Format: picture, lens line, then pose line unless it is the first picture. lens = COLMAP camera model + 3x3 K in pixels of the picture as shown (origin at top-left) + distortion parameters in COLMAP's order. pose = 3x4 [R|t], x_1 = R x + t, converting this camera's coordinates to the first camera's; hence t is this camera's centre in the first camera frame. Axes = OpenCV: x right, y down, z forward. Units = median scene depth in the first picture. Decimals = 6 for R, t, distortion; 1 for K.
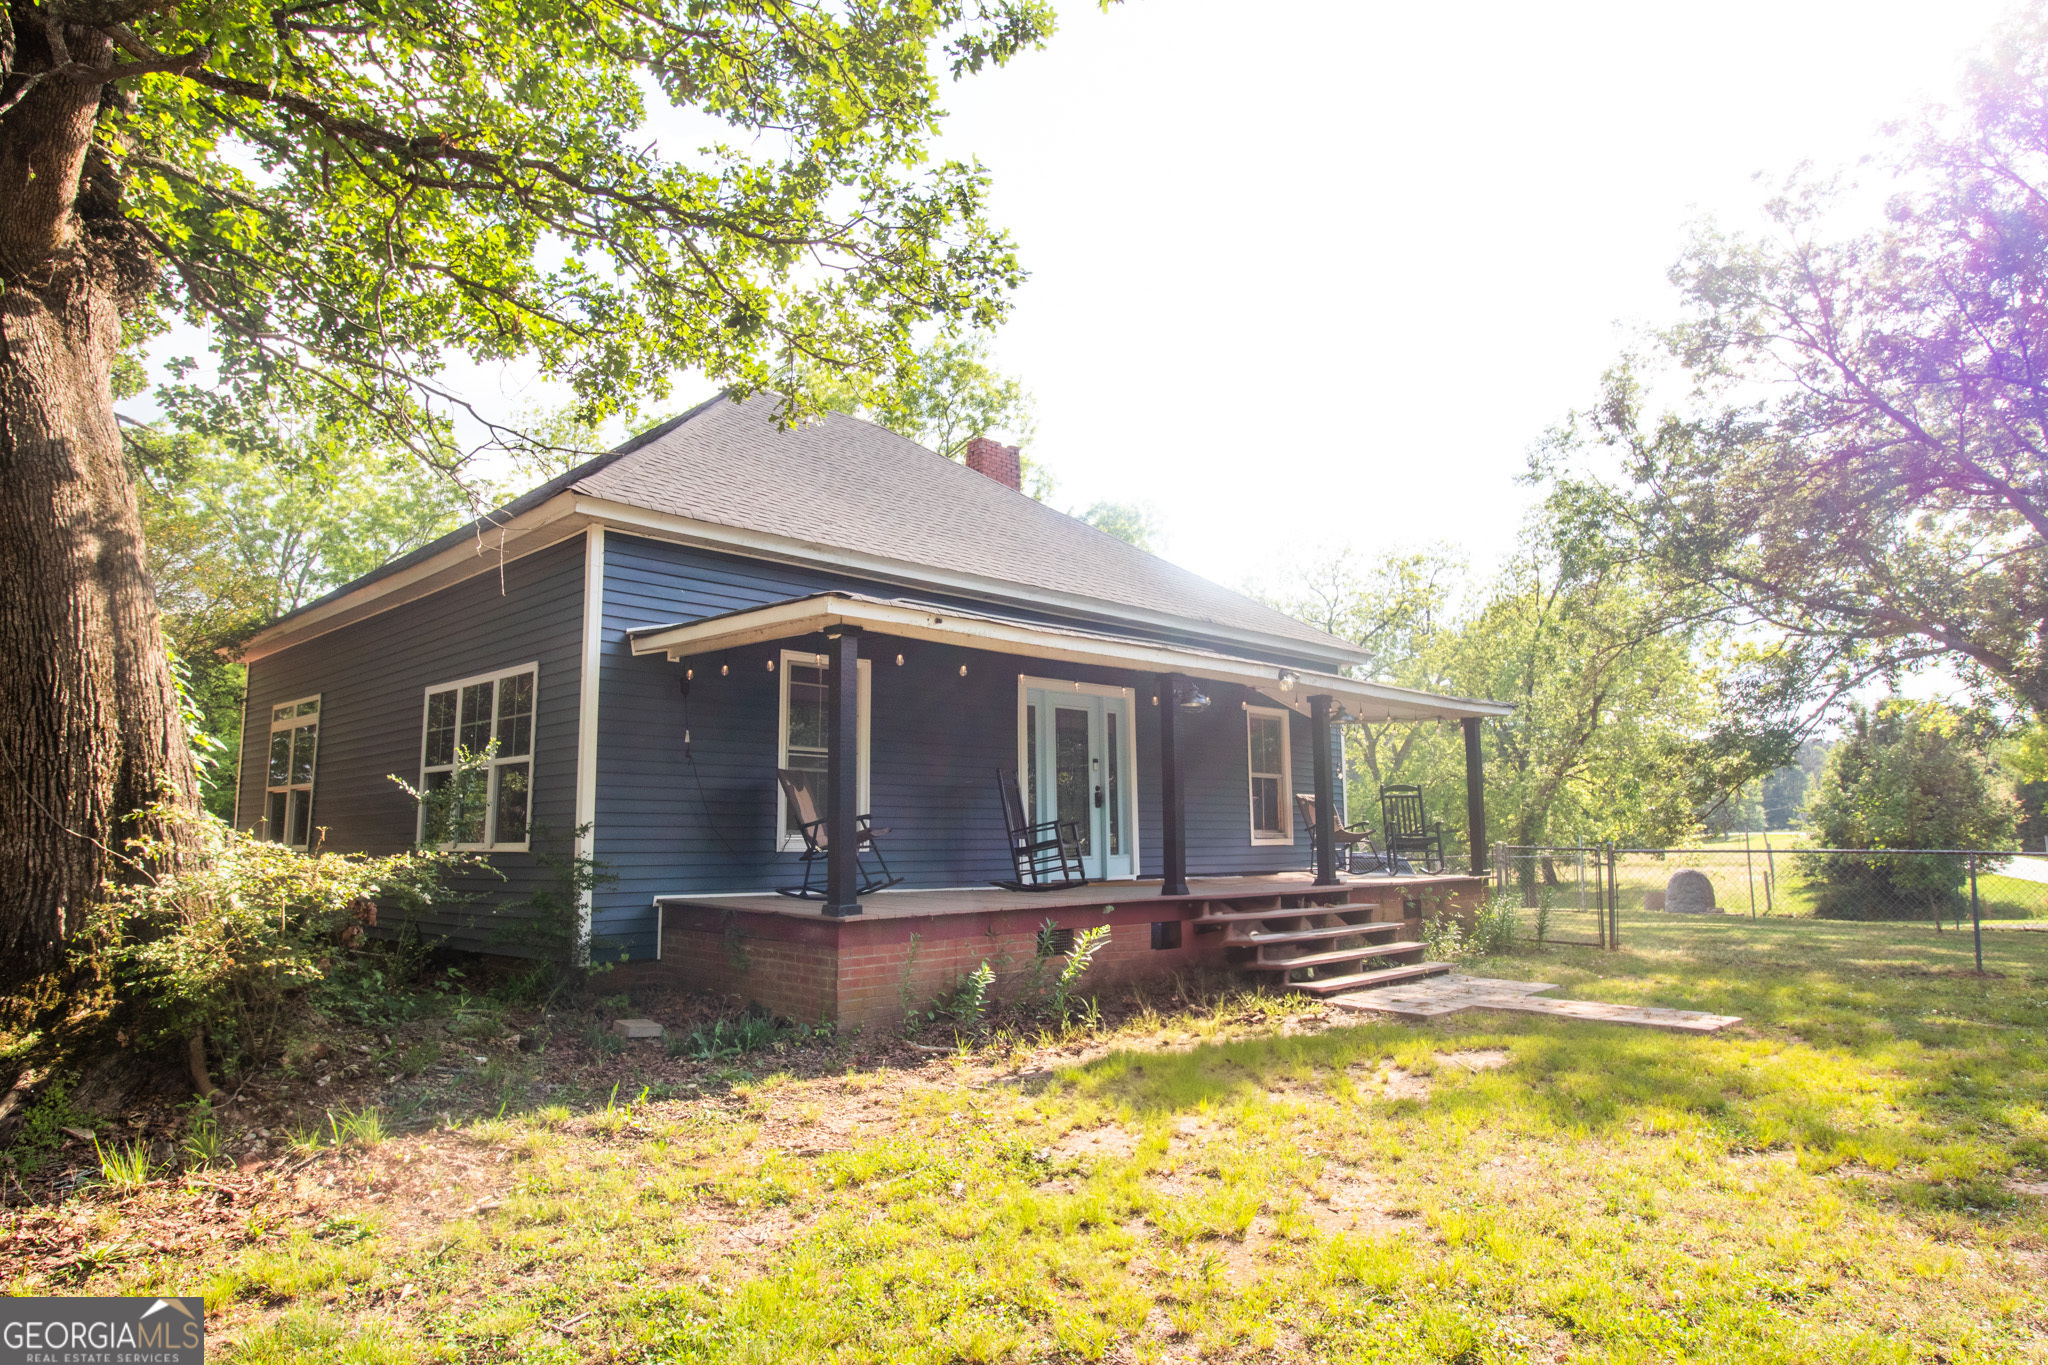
lens RADIAL K [[1221.1, 0, 1034.9], [0, 1221.1, 678.3], [0, 0, 1]] dist [0.000930, -0.005248]
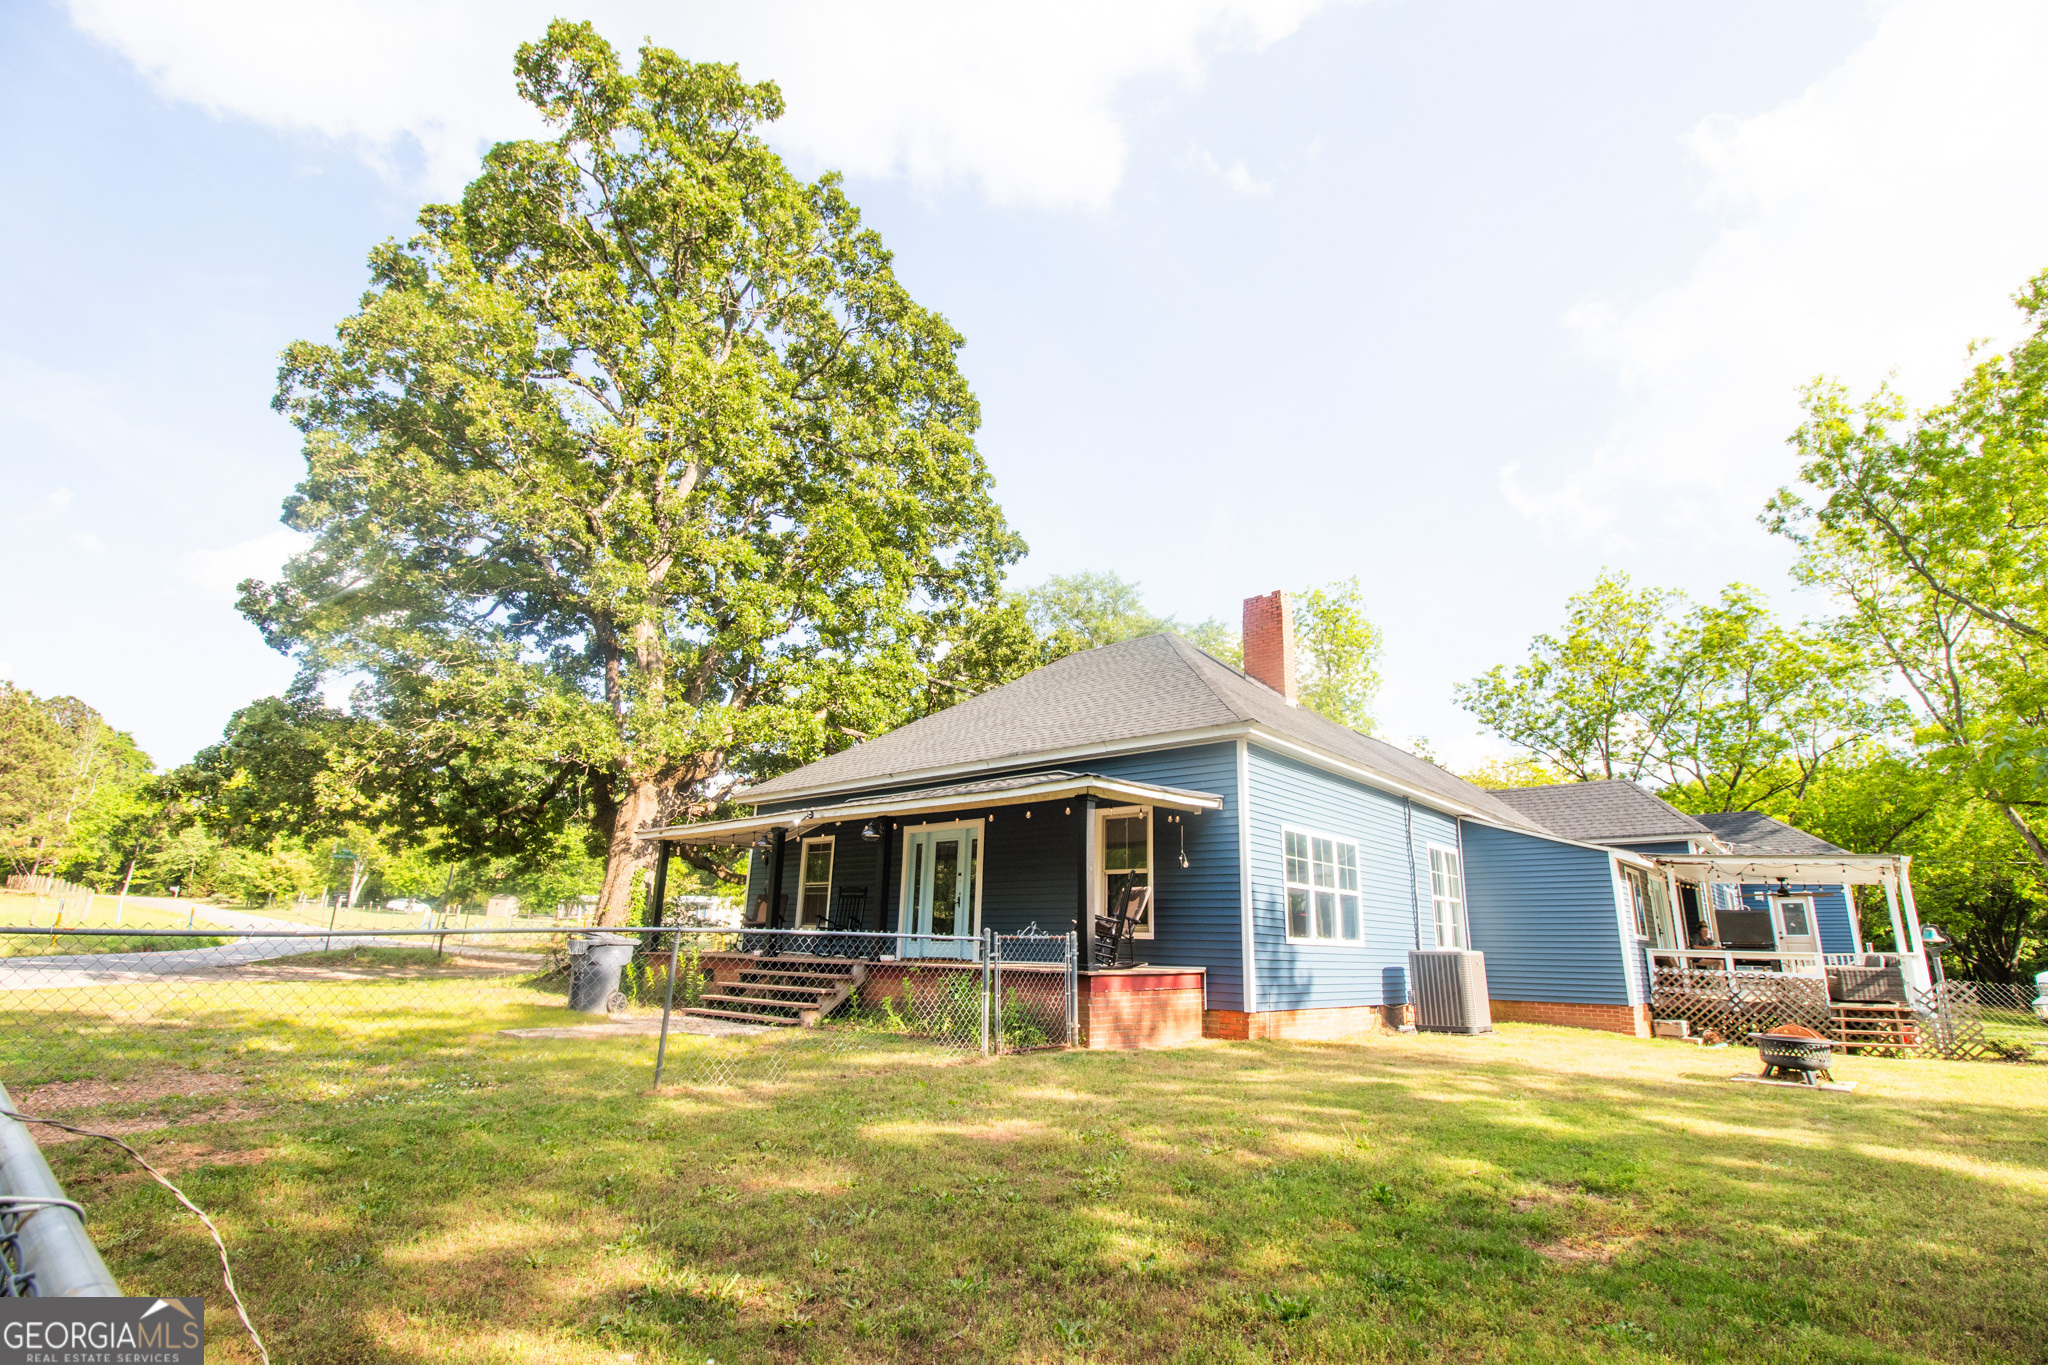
lens RADIAL K [[952.7, 0, 1030.7], [0, 952.7, 682.9], [0, 0, 1]] dist [-0.000561, -0.011504]
pose [[0.058617, -0.262827, -0.963061, 1.649893], [0.107079, 0.960809, -0.255695, 0.202127], [0.992521, -0.088136, 0.084463, 1.384540]]
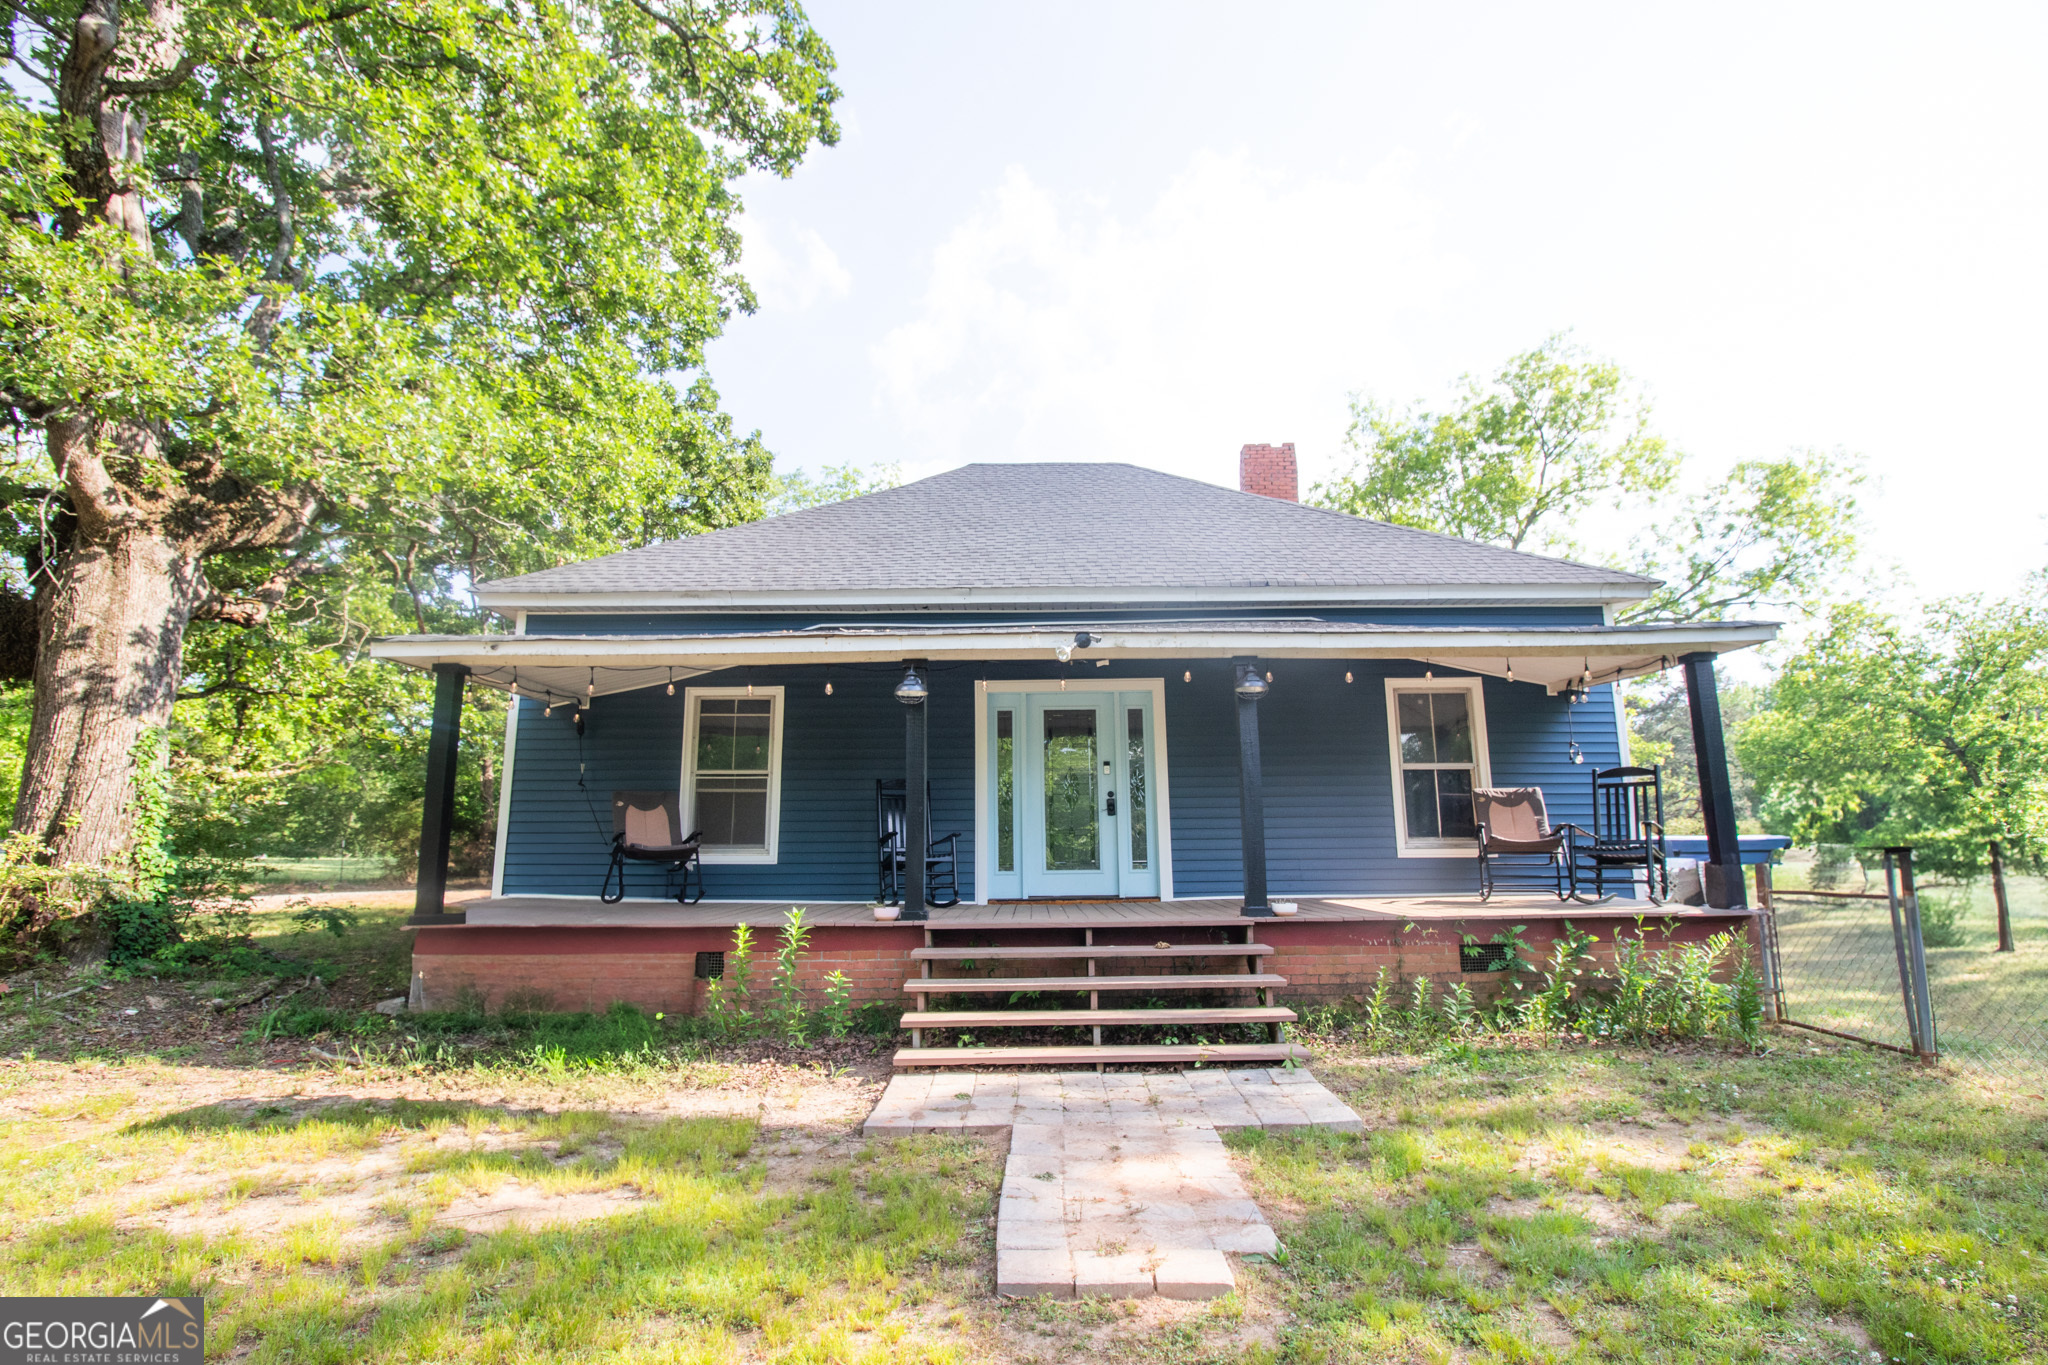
lens RADIAL K [[952.7, 0, 1030.4], [0, 952.7, 682.2], [0, 0, 1]] dist [-0.000561, -0.011504]
pose [[0.705553, -0.126261, -0.697319, 0.697975], [0.099611, 0.991900, -0.078813, 0.079756], [0.701622, -0.013854, 0.712415, 0.633841]]
